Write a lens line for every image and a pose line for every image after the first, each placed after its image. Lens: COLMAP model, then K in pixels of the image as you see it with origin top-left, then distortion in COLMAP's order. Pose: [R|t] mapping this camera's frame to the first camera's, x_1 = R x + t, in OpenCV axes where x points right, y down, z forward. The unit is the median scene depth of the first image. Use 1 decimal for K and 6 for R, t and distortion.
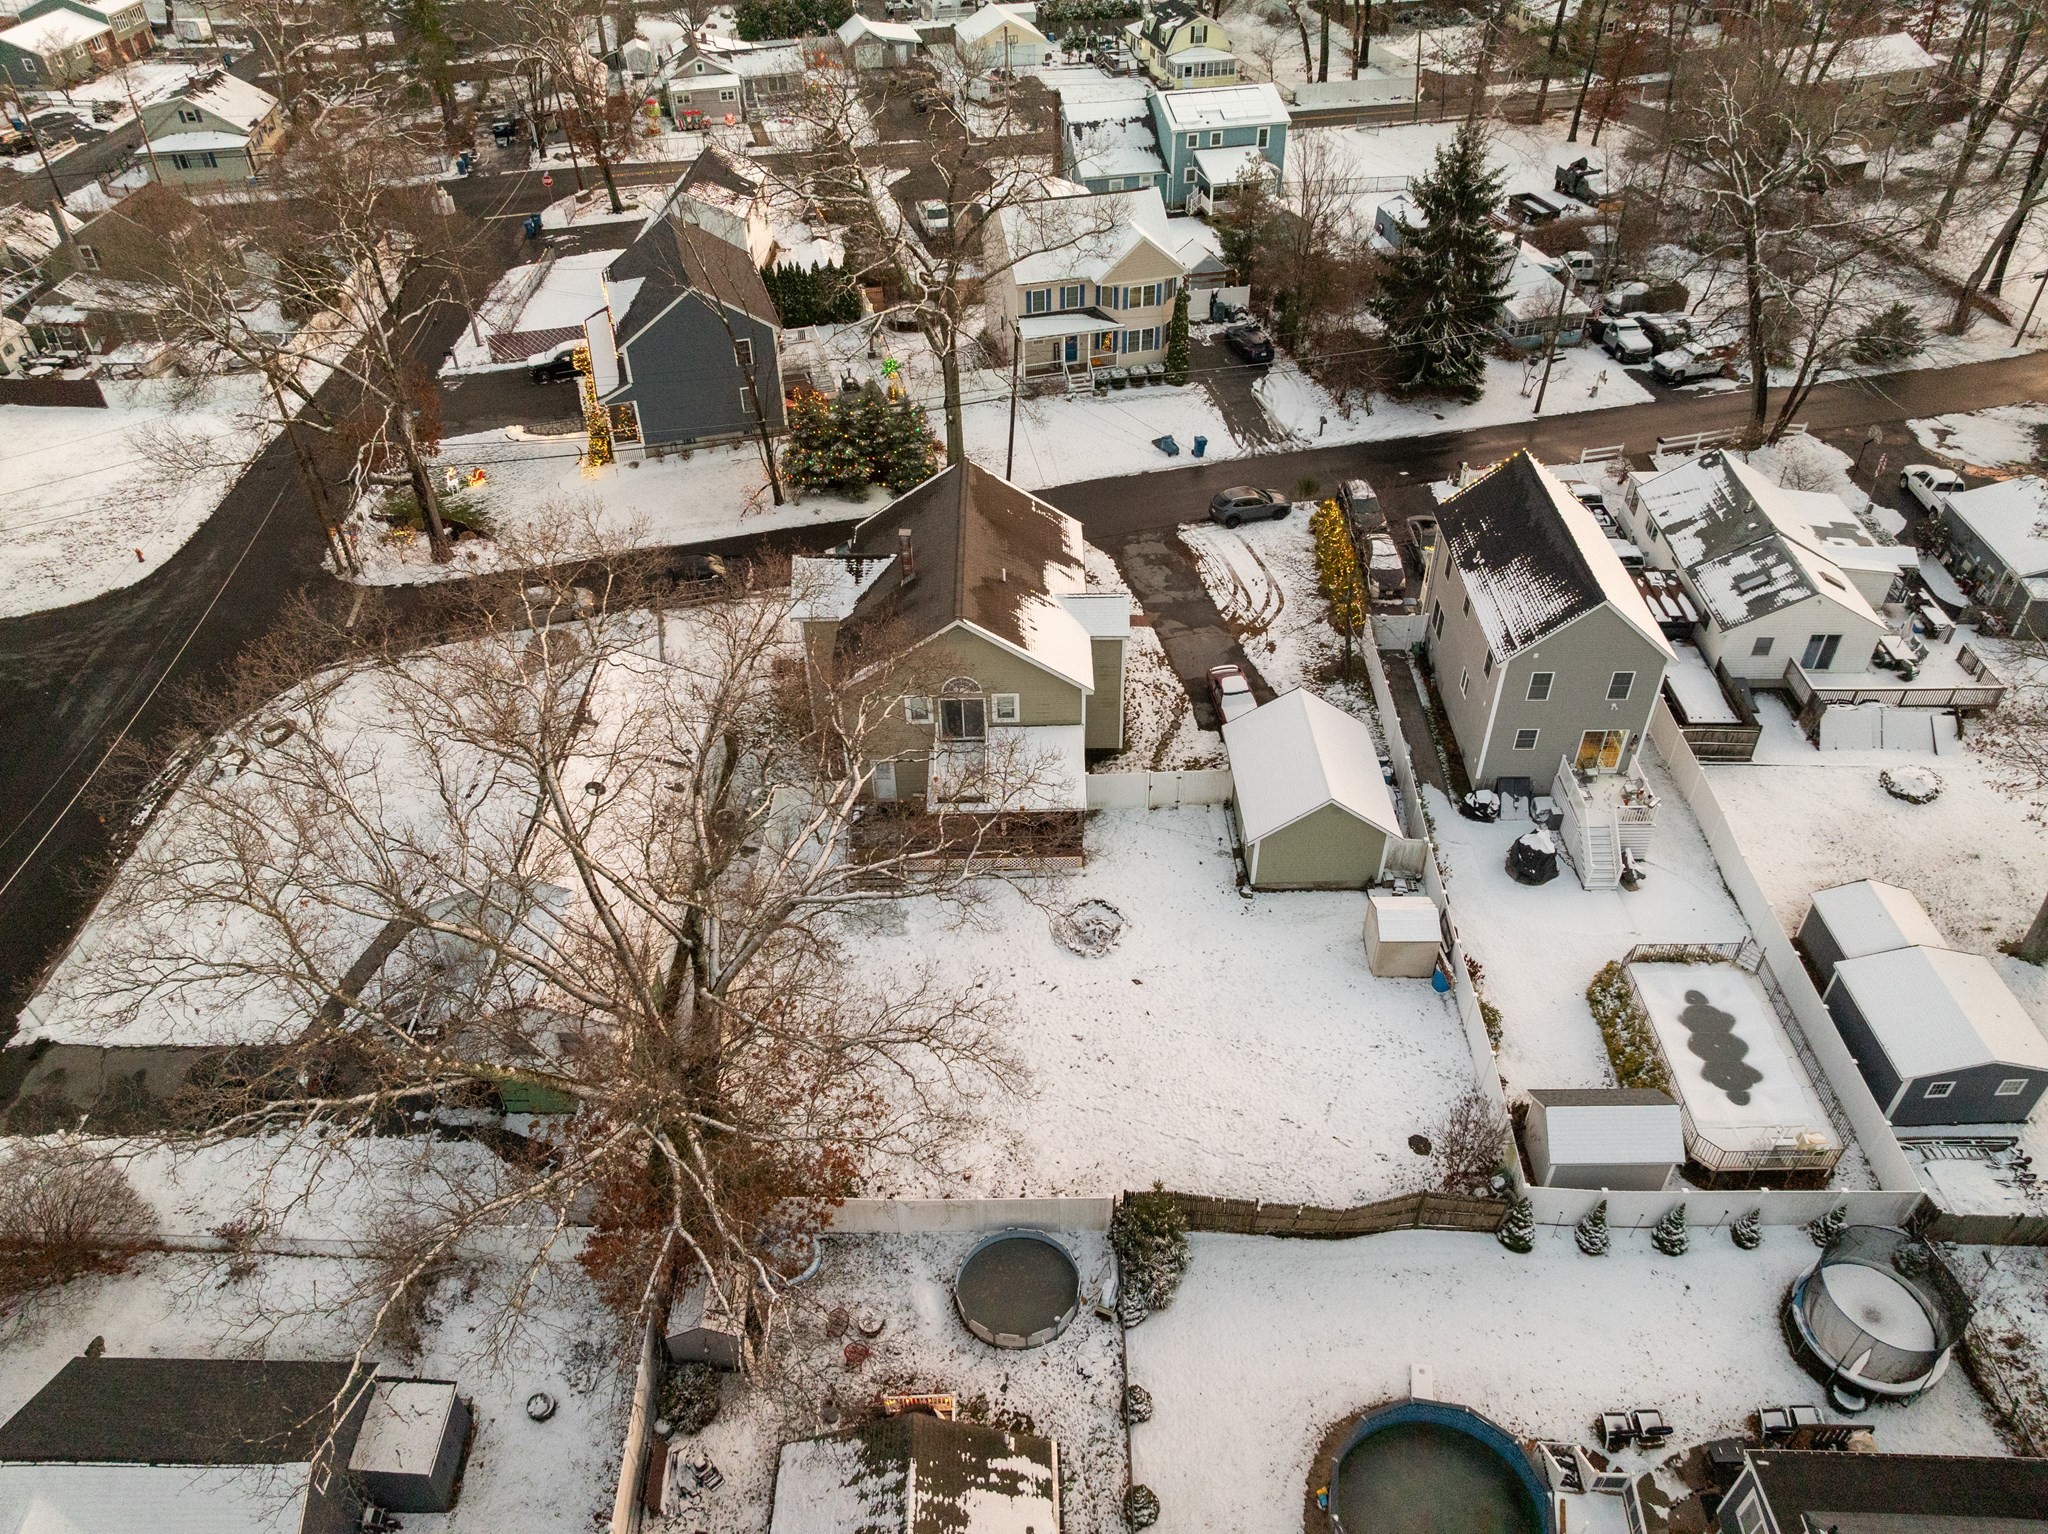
lens RADIAL K [[1438.7, 0, 1028.3], [0, 1438.7, 762.6], [0, 0, 1]] dist [-0.040474, -0.002513]
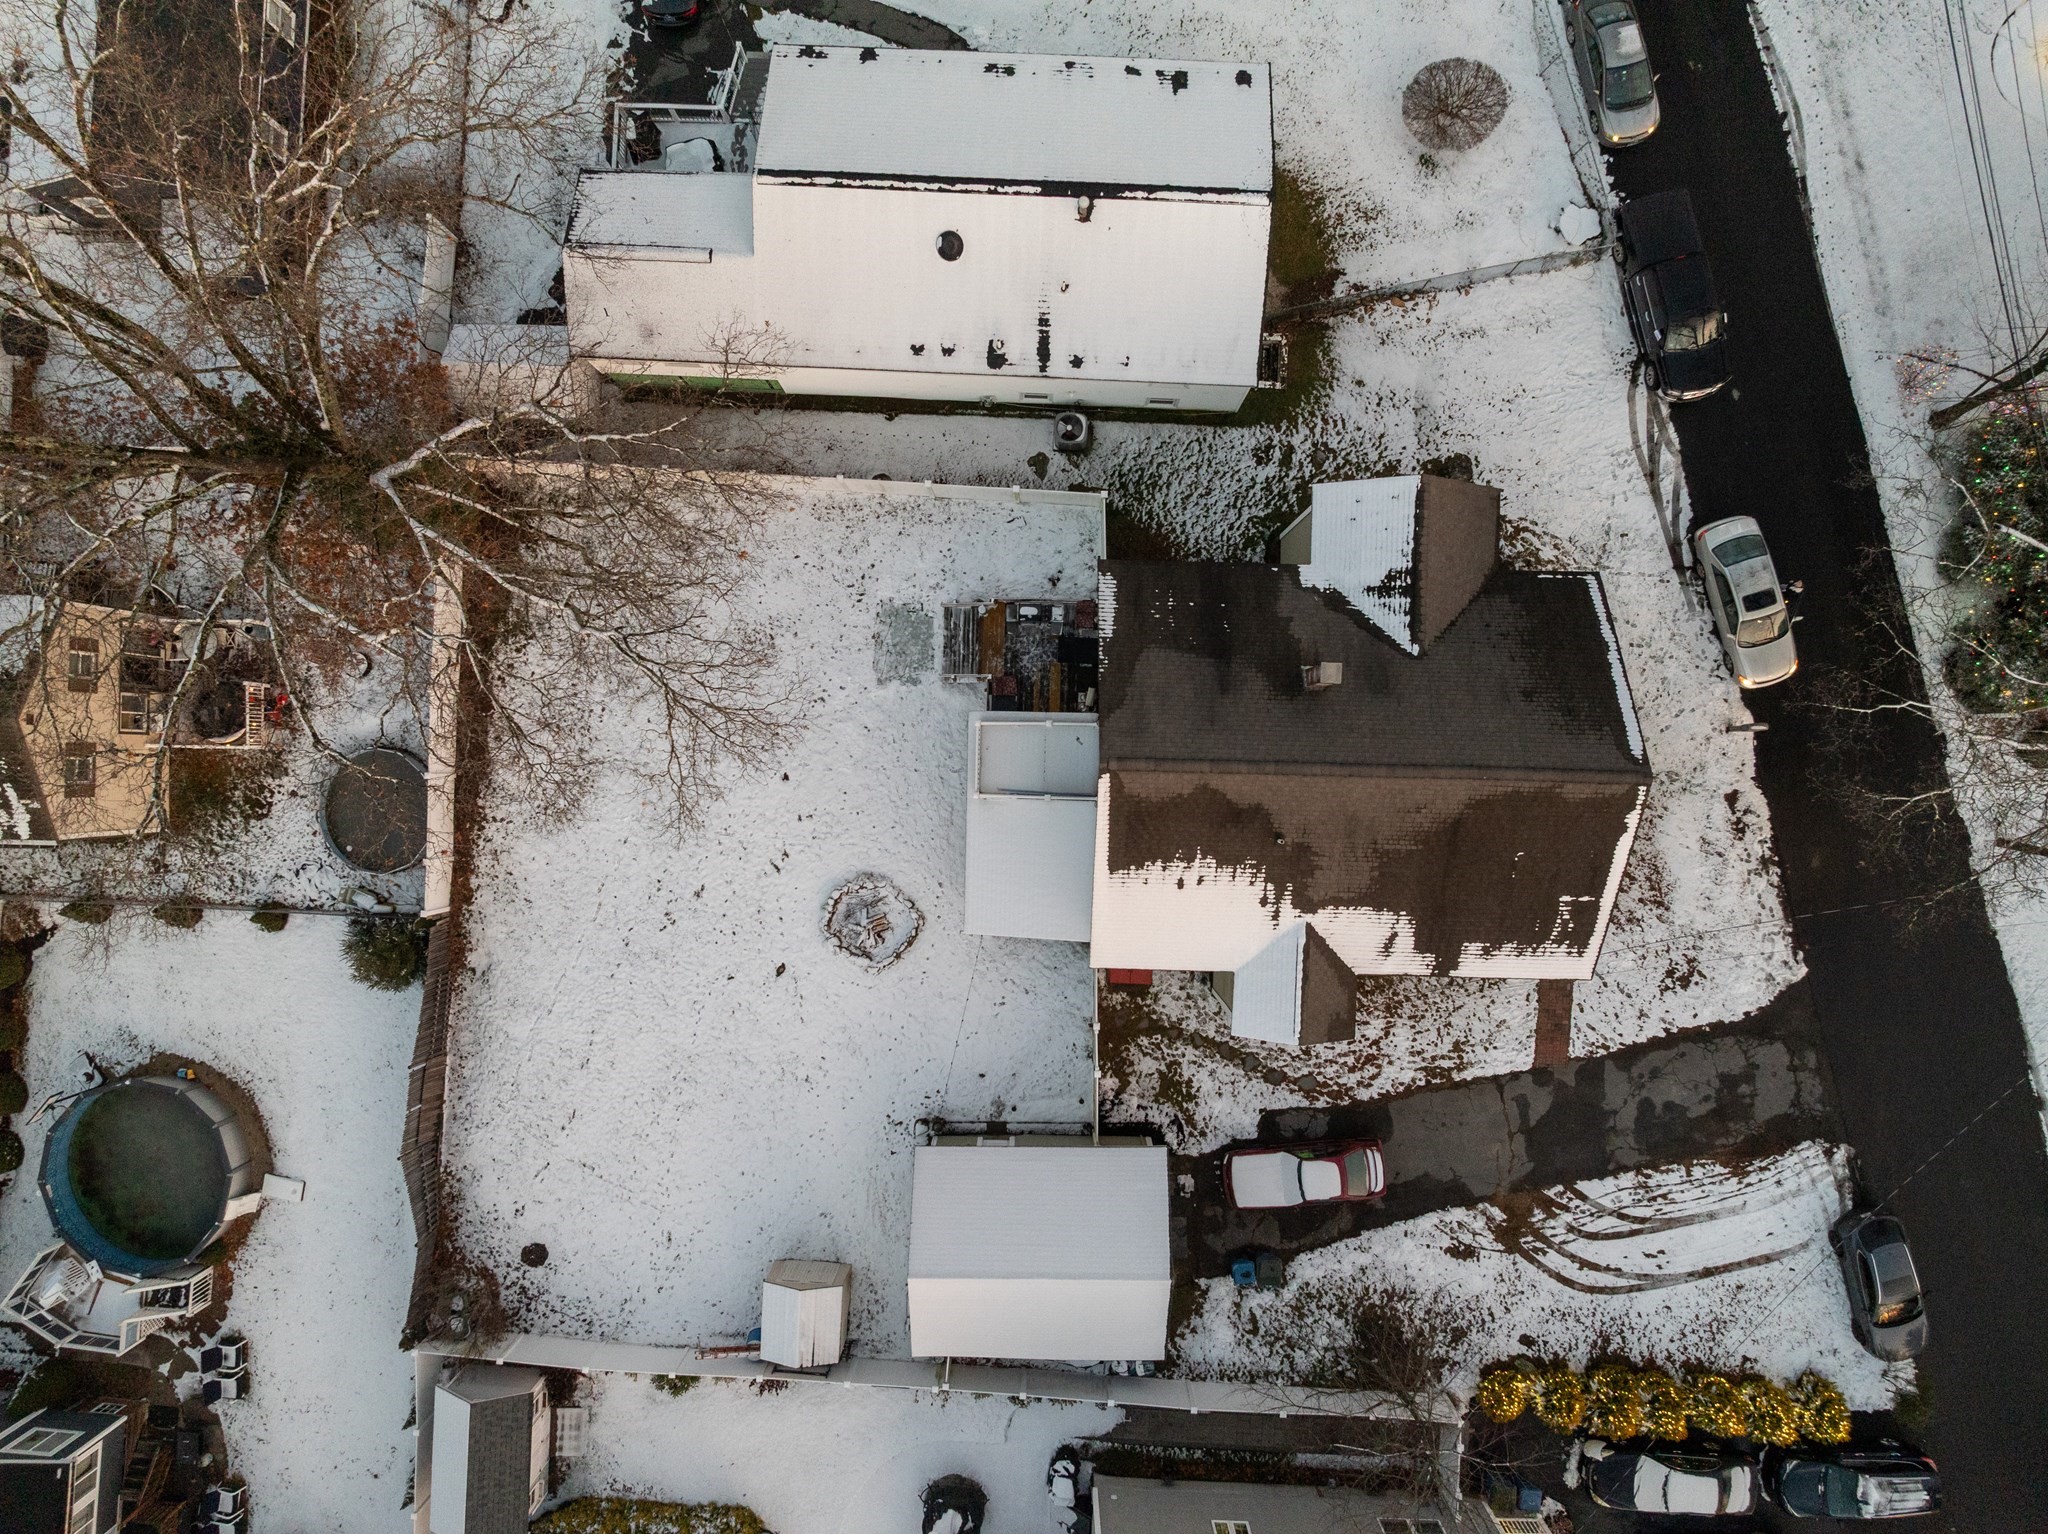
lens RADIAL K [[1438.7, 0, 1028.3], [0, 1438.7, 762.6], [0, 0, 1]] dist [-0.040474, -0.002513]
pose [[-0.036907, 0.999239, 0.012595, -0.047846], [-0.632999, -0.033129, 0.773443, -0.468560], [0.773272, 0.020573, 0.633740, 0.493988]]
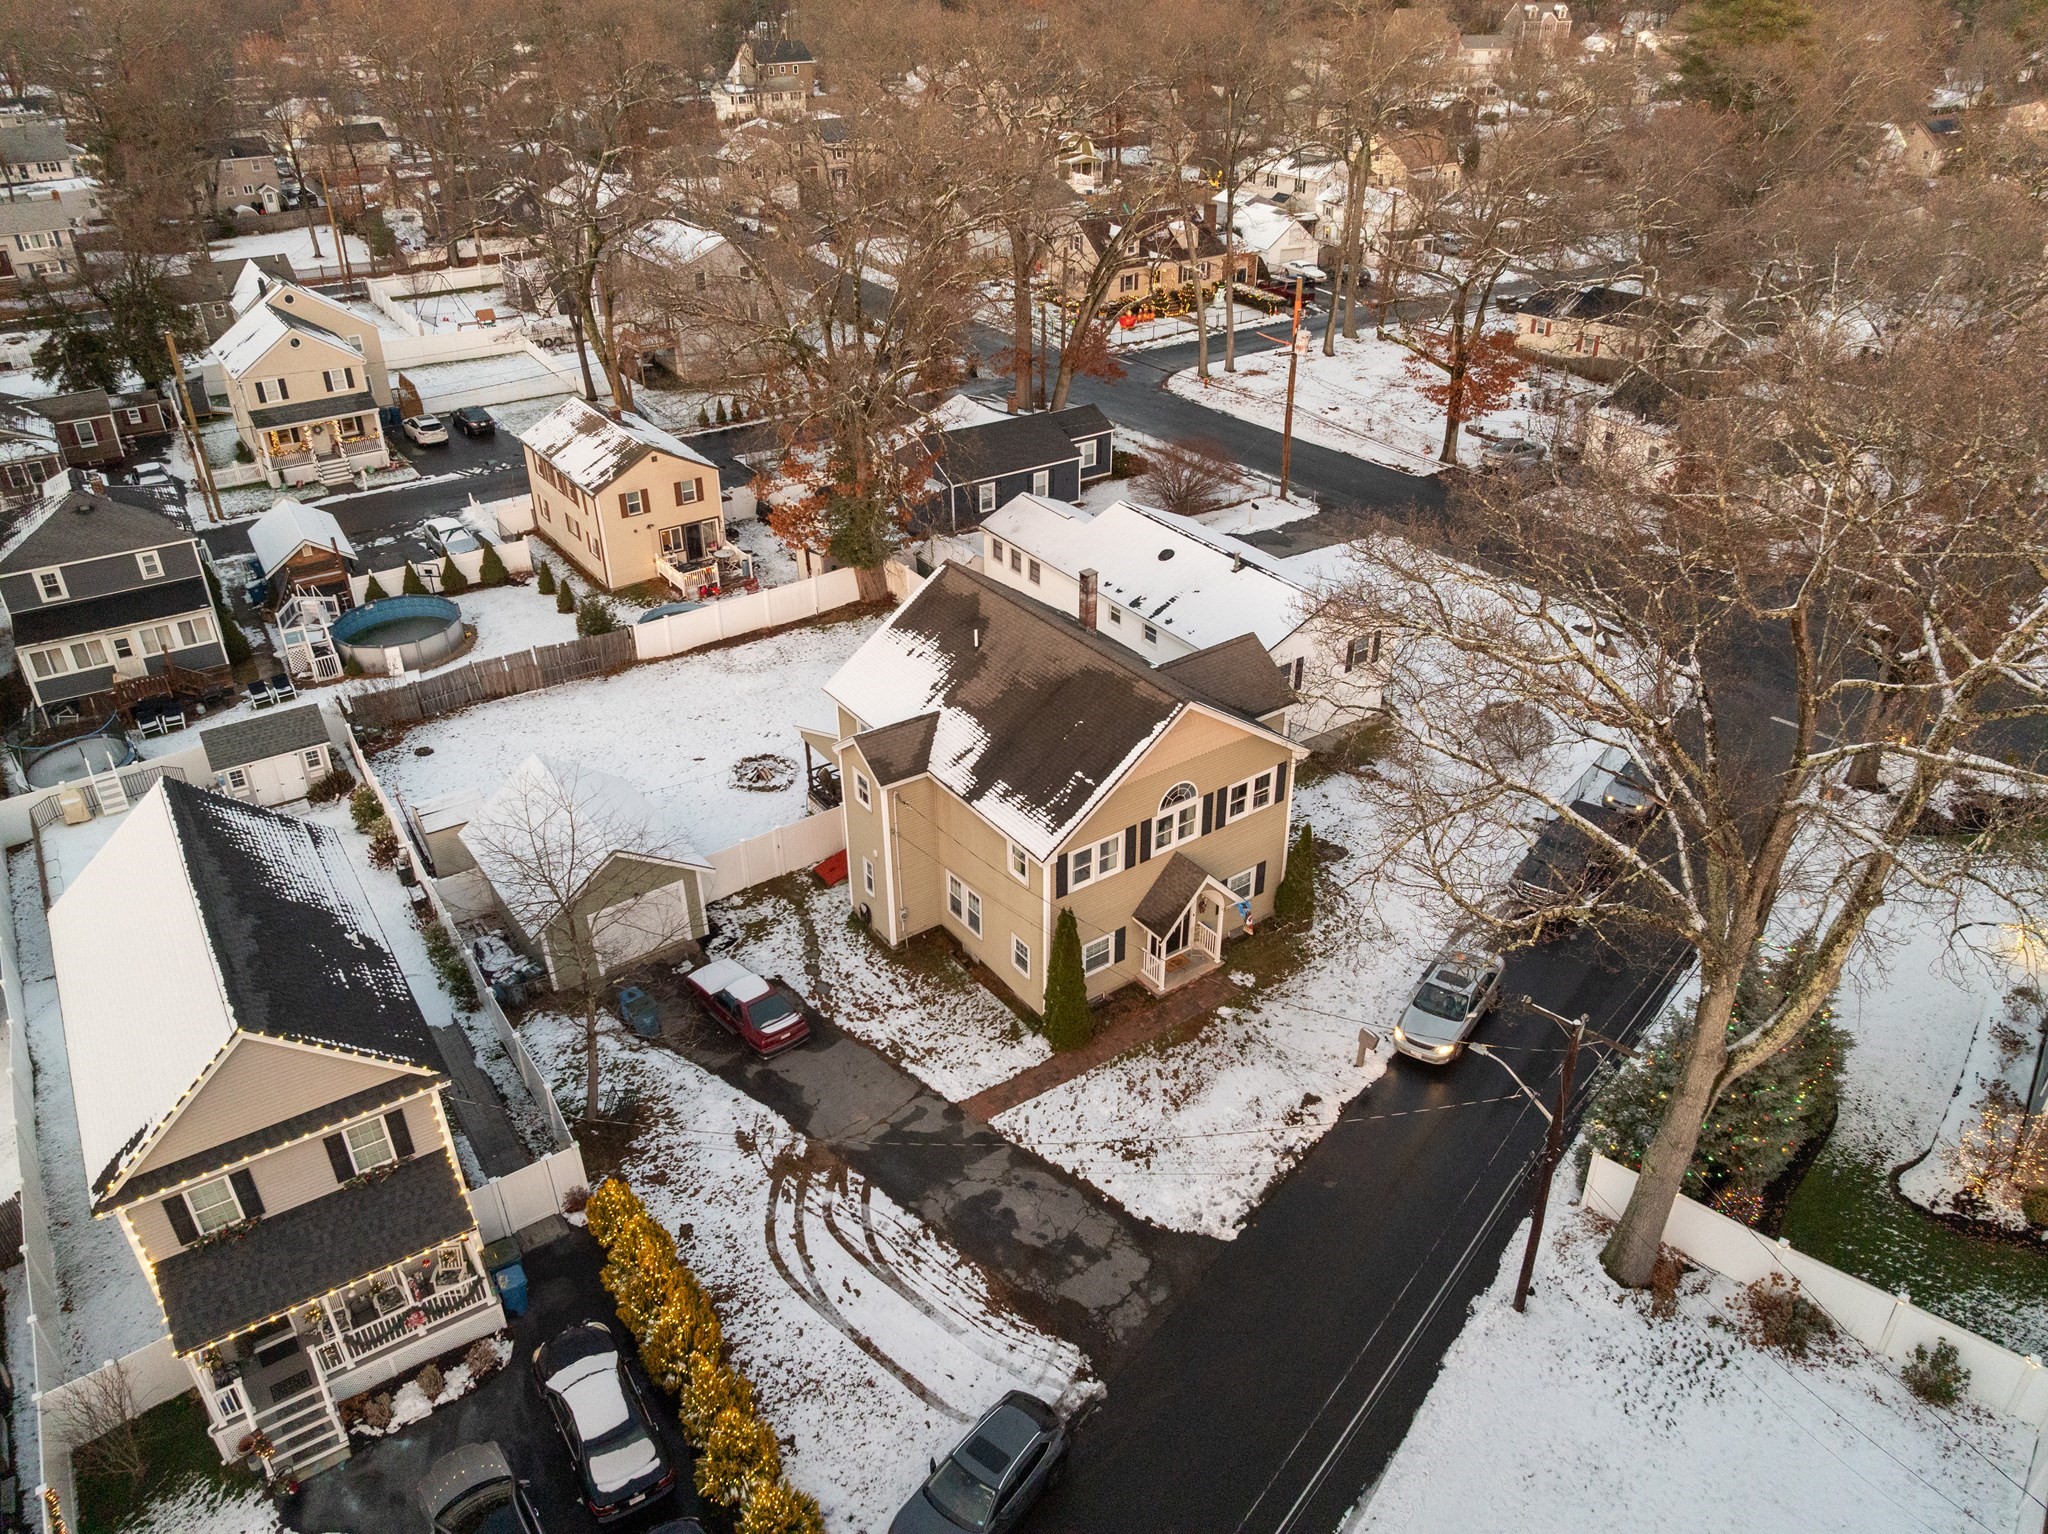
lens RADIAL K [[1438.7, 0, 1028.3], [0, 1438.7, 762.6], [0, 0, 1]] dist [-0.040474, -0.002513]
pose [[-0.823268, 0.301547, -0.480935, 0.329267], [-0.352043, 0.393403, 0.849294, -0.715681], [0.445303, 0.868506, -0.217719, 1.127205]]
